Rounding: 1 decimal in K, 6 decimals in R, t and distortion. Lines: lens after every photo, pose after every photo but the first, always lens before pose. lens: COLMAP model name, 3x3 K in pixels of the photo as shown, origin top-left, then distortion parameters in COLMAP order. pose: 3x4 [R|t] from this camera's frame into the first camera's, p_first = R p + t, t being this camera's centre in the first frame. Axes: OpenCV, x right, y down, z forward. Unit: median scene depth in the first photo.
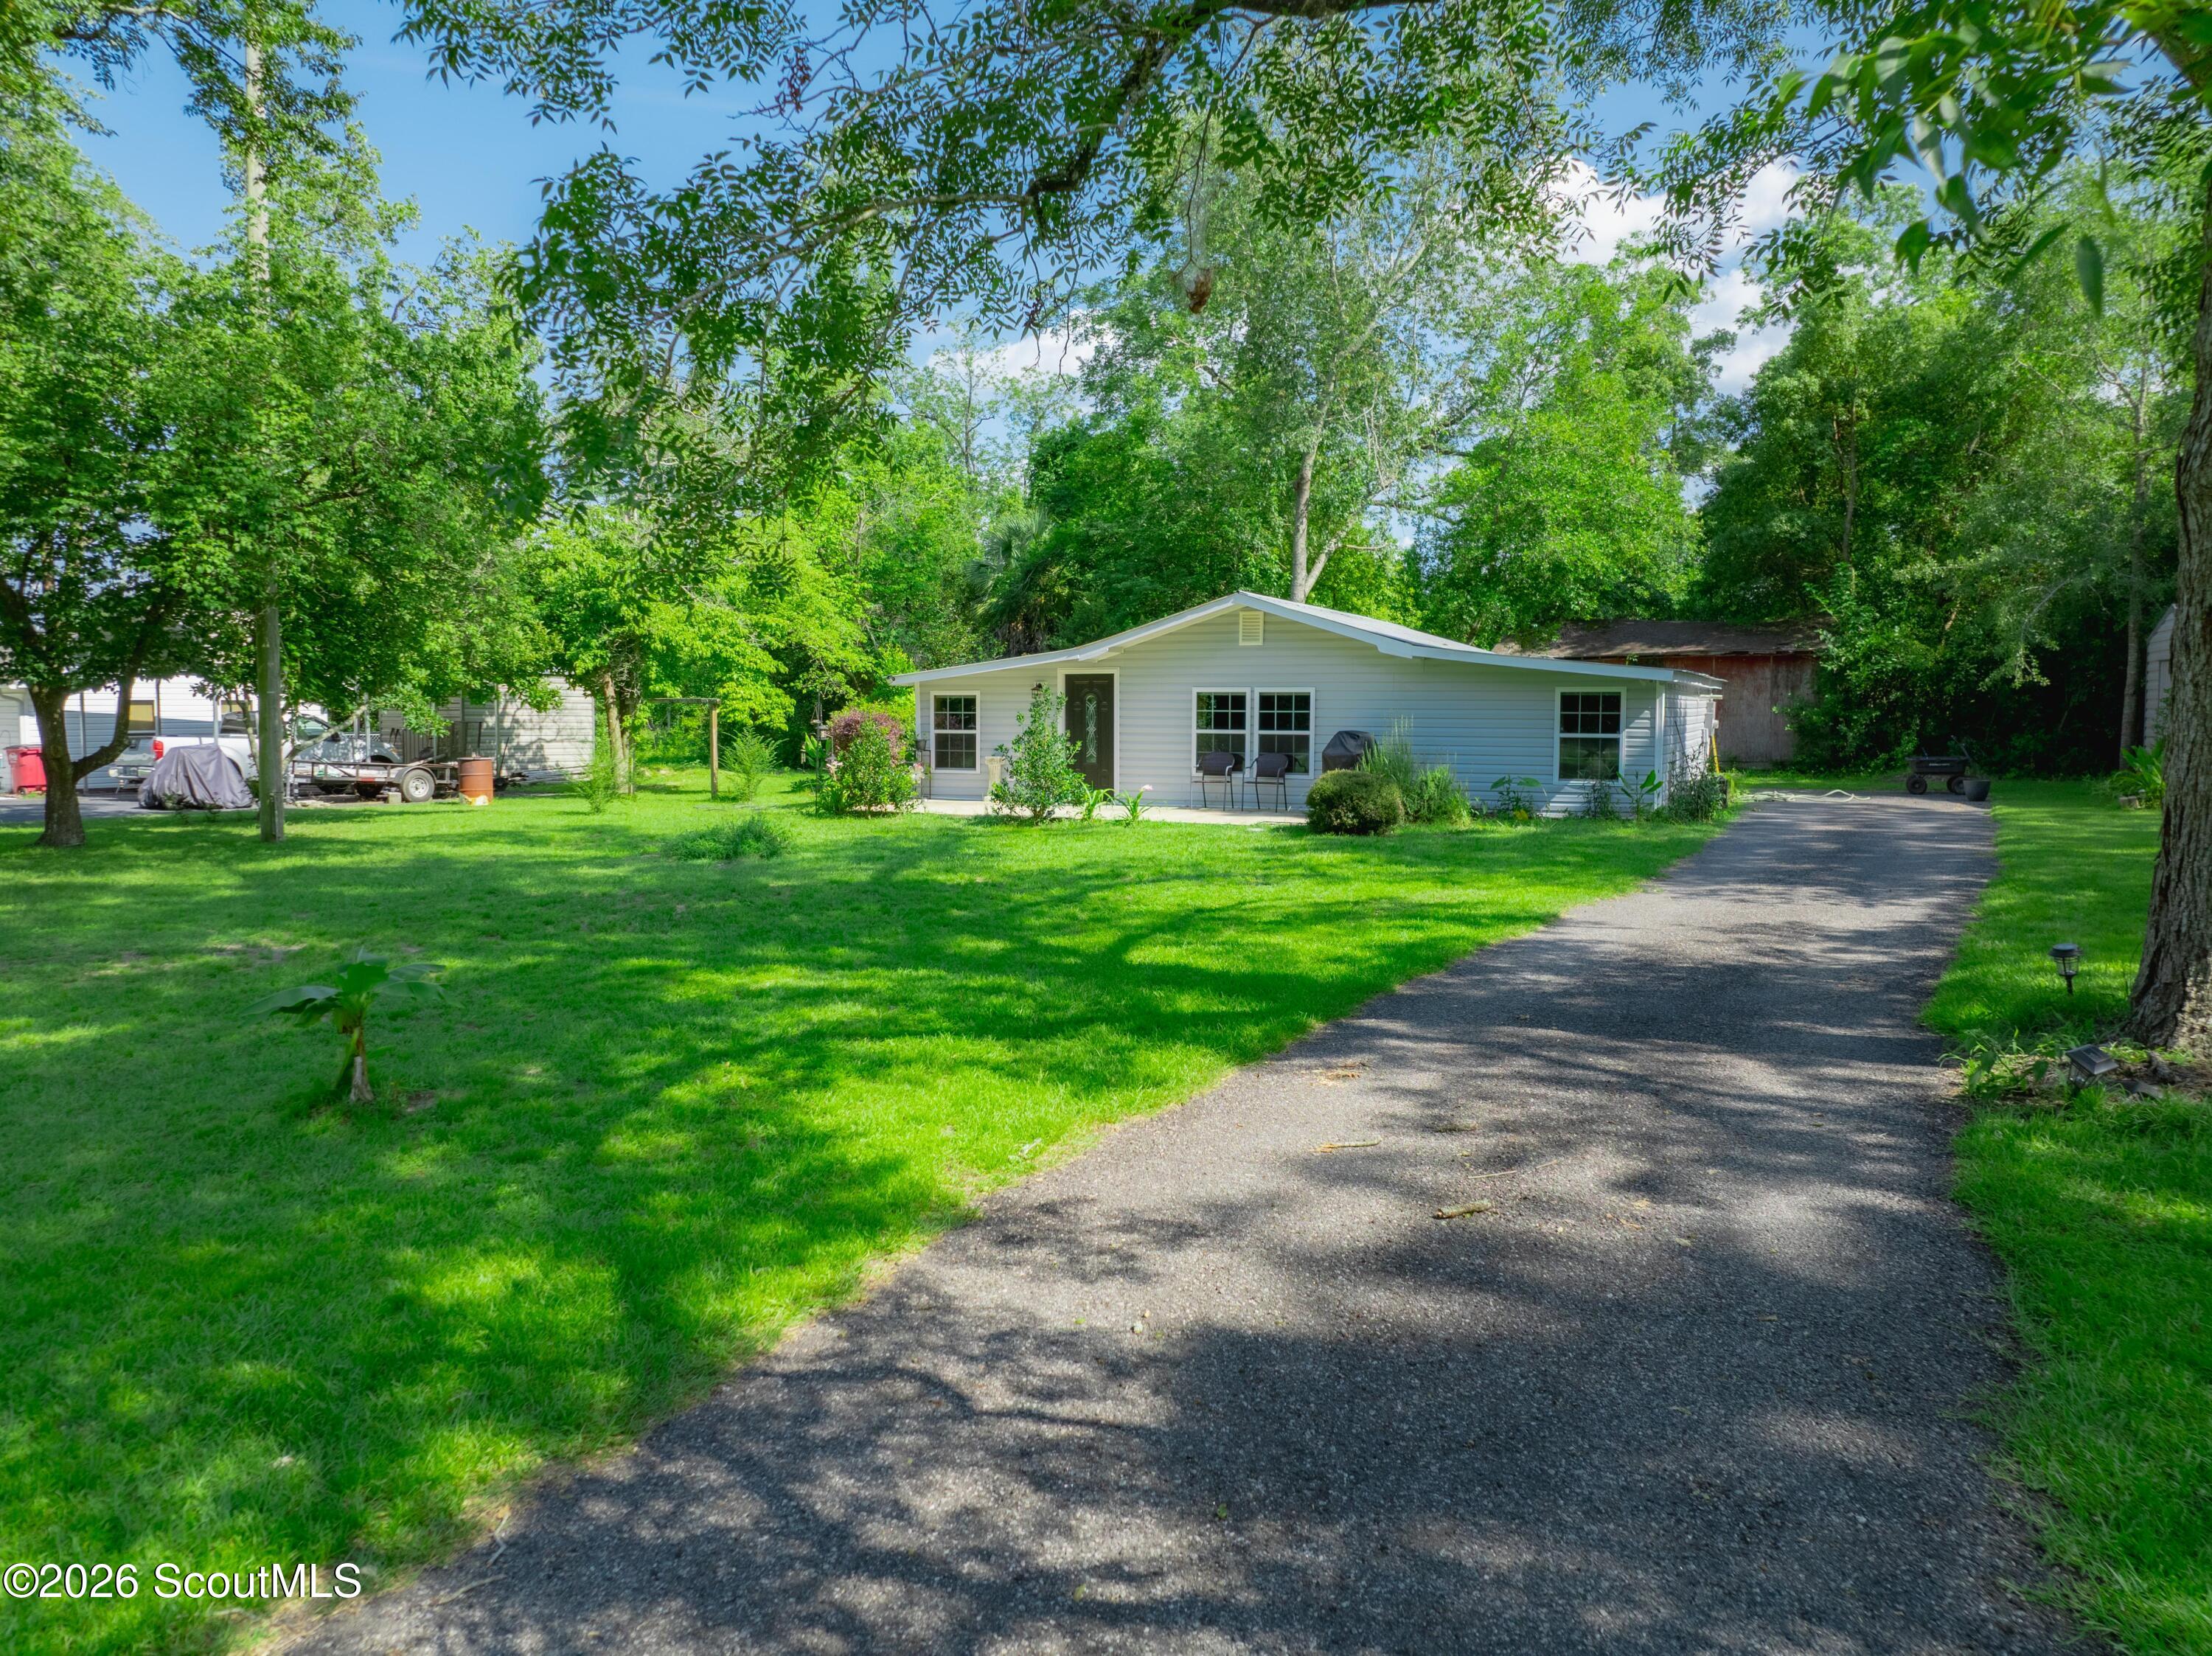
lens RADIAL K [[1556.5, 0, 1085.8], [0, 1556.5, 825.3], [0, 0, 1]] dist [-0.042740, 0.002811]
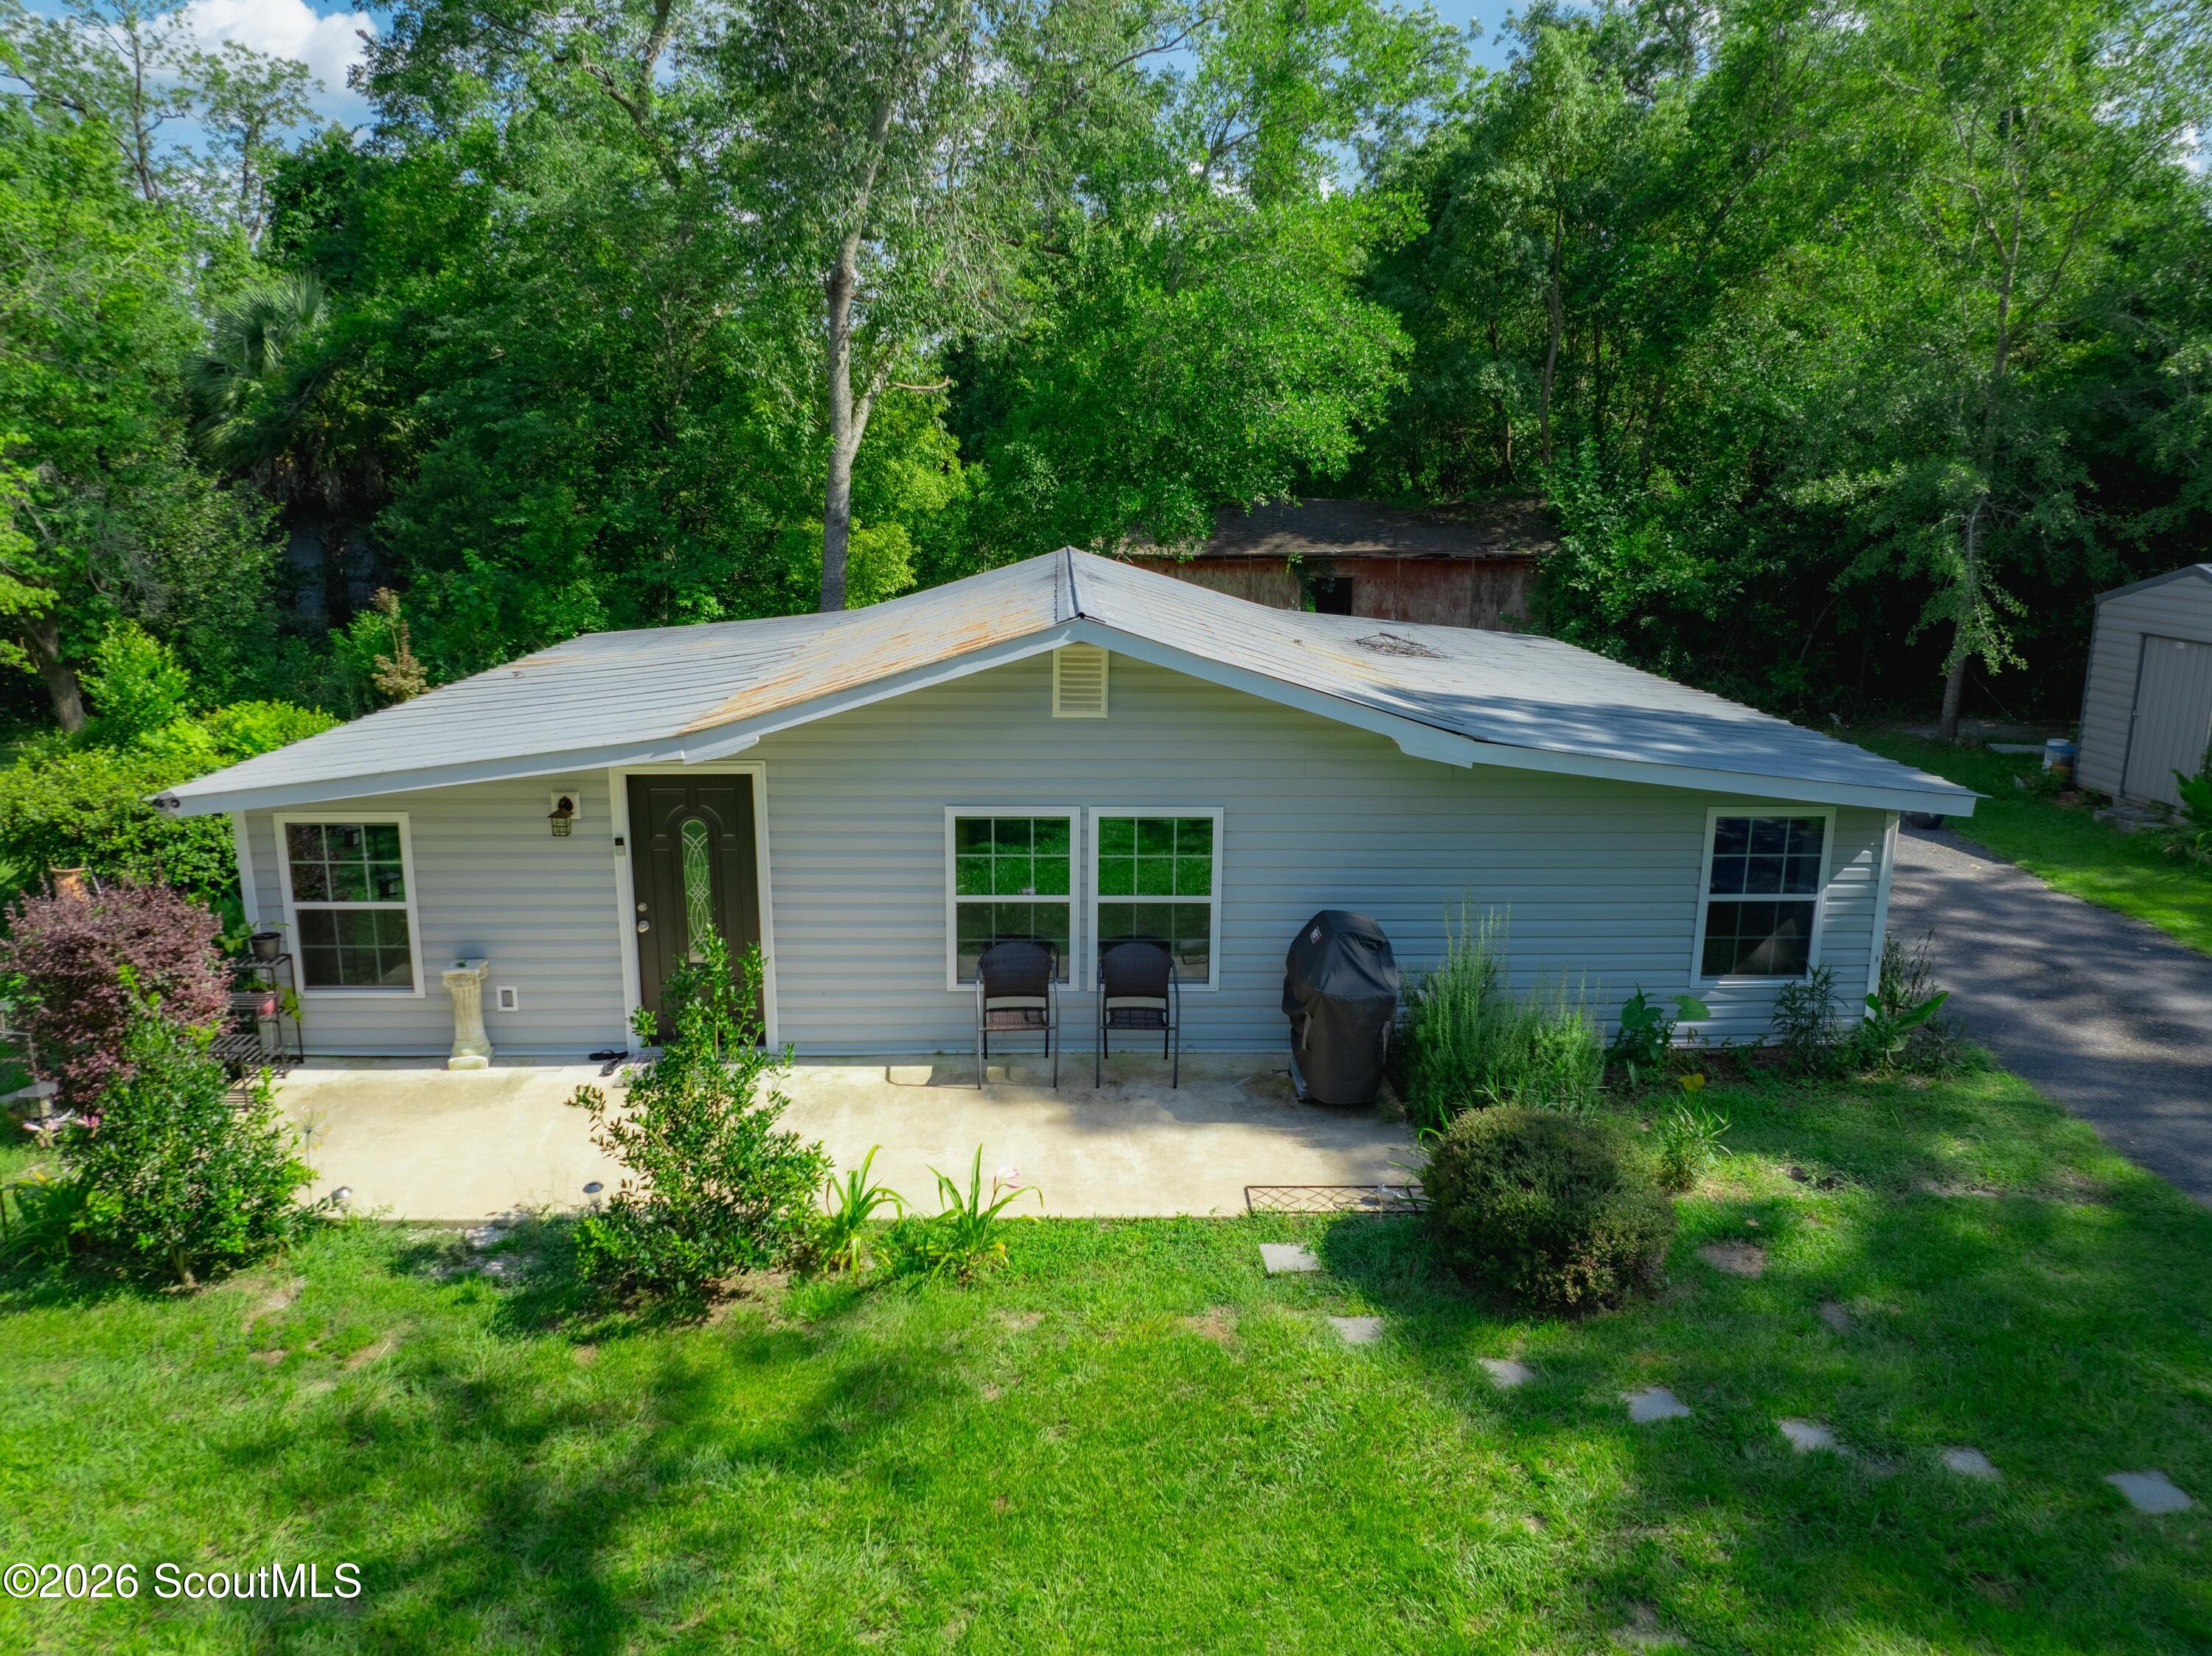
lens RADIAL K [[1556.9, 0, 1093.0], [0, 1556.9, 816.4], [0, 0, 1]] dist [-0.034154, -0.000434]
pose [[0.890271, -0.097053, 0.444969, -0.091937], [0.030588, 0.987566, 0.154200, -0.148523], [-0.454402, -0.123669, 0.882170, 0.555817]]
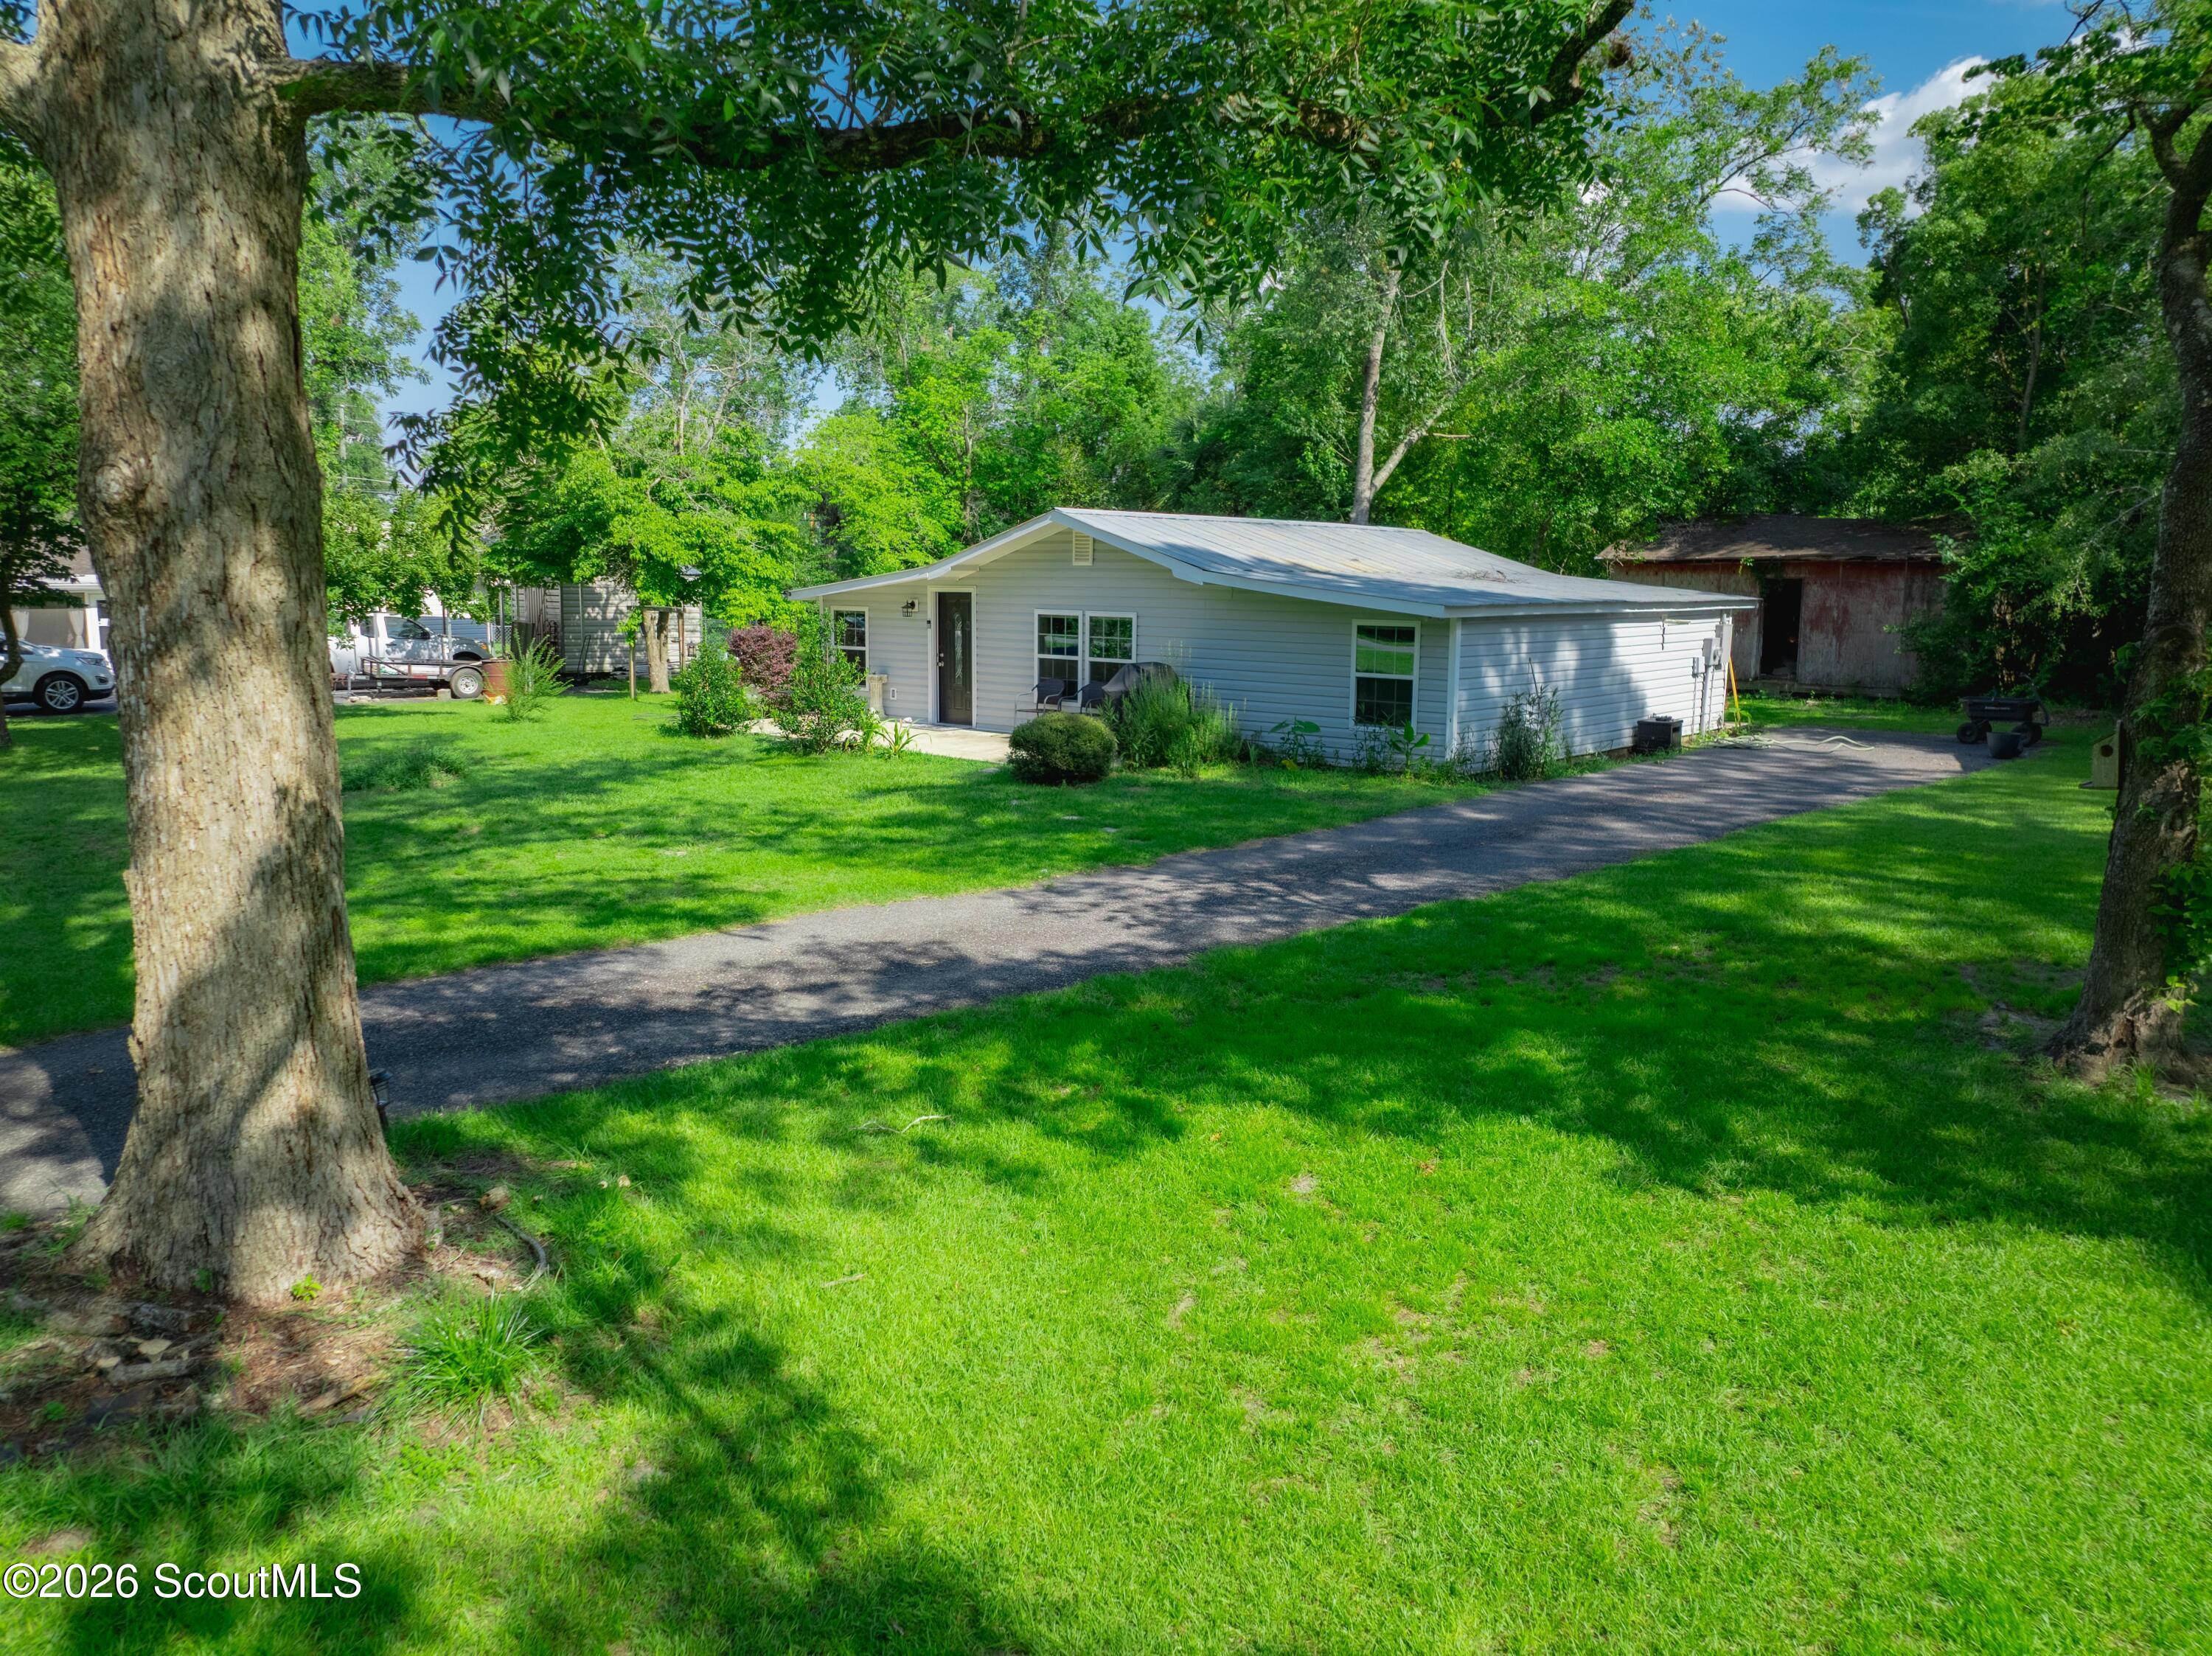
lens RADIAL K [[1556.9, 0, 1093.0], [0, 1556.9, 816.4], [0, 0, 1]] dist [-0.034154, -0.000434]
pose [[0.958421, 0.048816, -0.281153, 0.360316], [-0.026667, 0.996269, 0.082075, -0.039865], [0.284111, -0.071164, 0.956147, 0.092576]]
